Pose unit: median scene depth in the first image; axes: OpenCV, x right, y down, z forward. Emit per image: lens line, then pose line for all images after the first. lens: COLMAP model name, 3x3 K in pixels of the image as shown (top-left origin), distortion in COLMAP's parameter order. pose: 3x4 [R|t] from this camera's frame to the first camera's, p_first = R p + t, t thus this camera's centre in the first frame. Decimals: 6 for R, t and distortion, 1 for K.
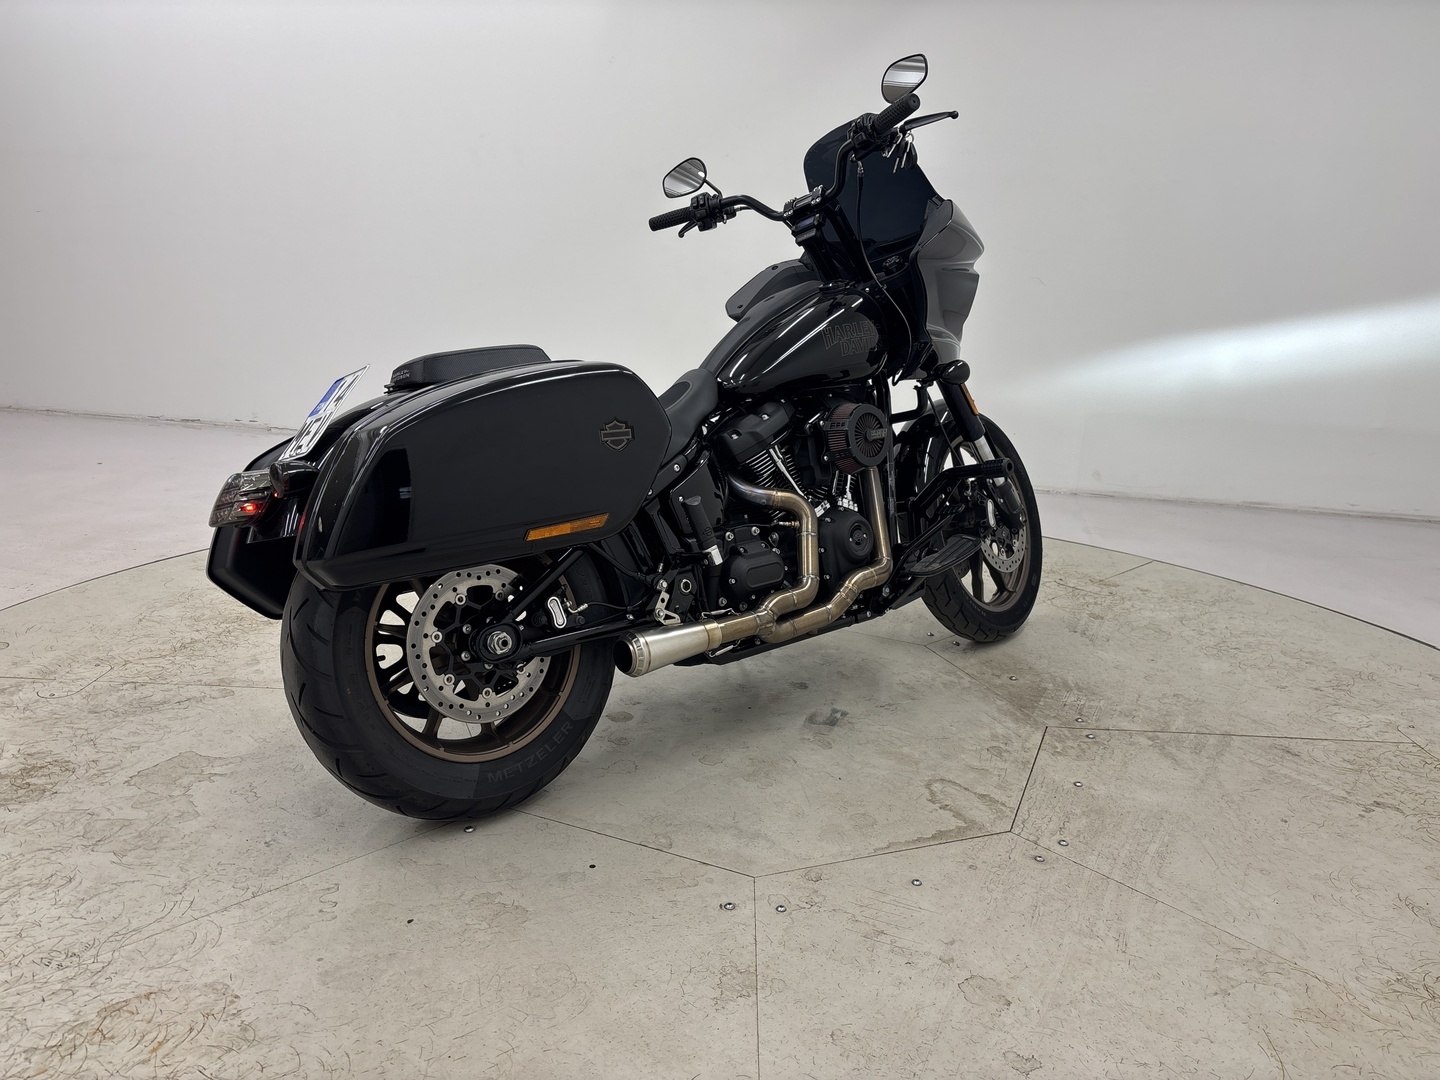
lens RADIAL K [[1121.6, 0, 720.0], [0, 1121.6, 540.0], [0, 0, 1]] dist [0.011145, -0.000687]
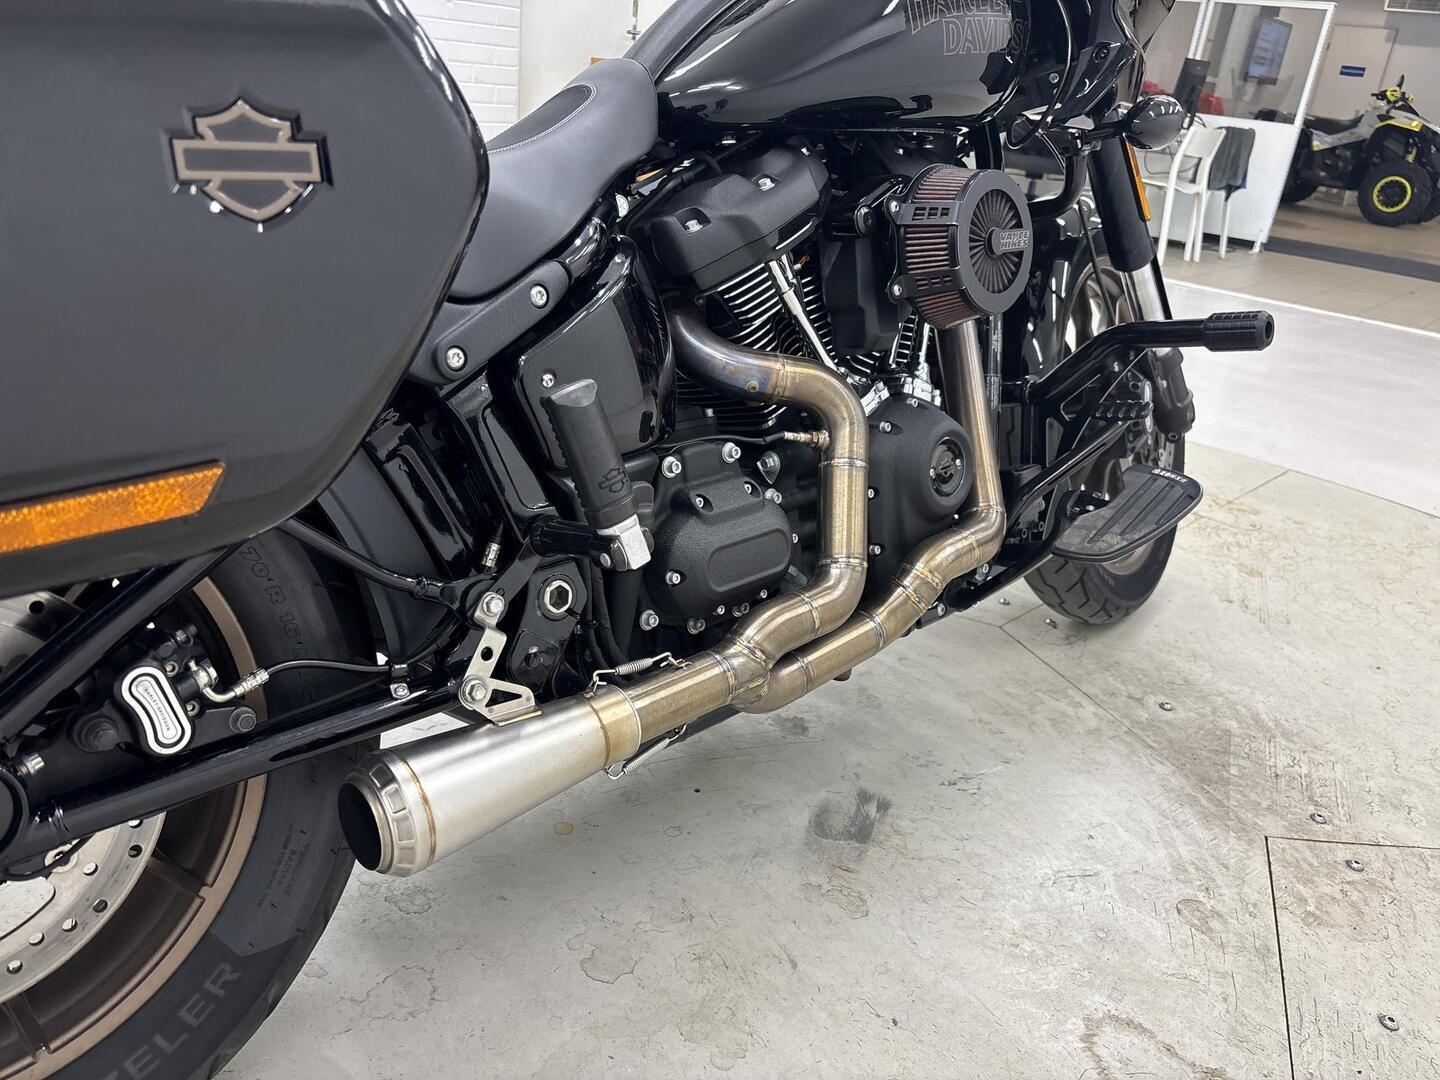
lens RADIAL K [[1121.6, 0, 720.0], [0, 1121.6, 540.0], [0, 0, 1]] dist [0.011145, -0.000687]
pose [[0.997575, 0.039041, 0.057626, 0.003427], [-0.047337, 0.987482, 0.150460, -0.039271], [-0.051030, -0.152823, 0.986935, 0.559294]]
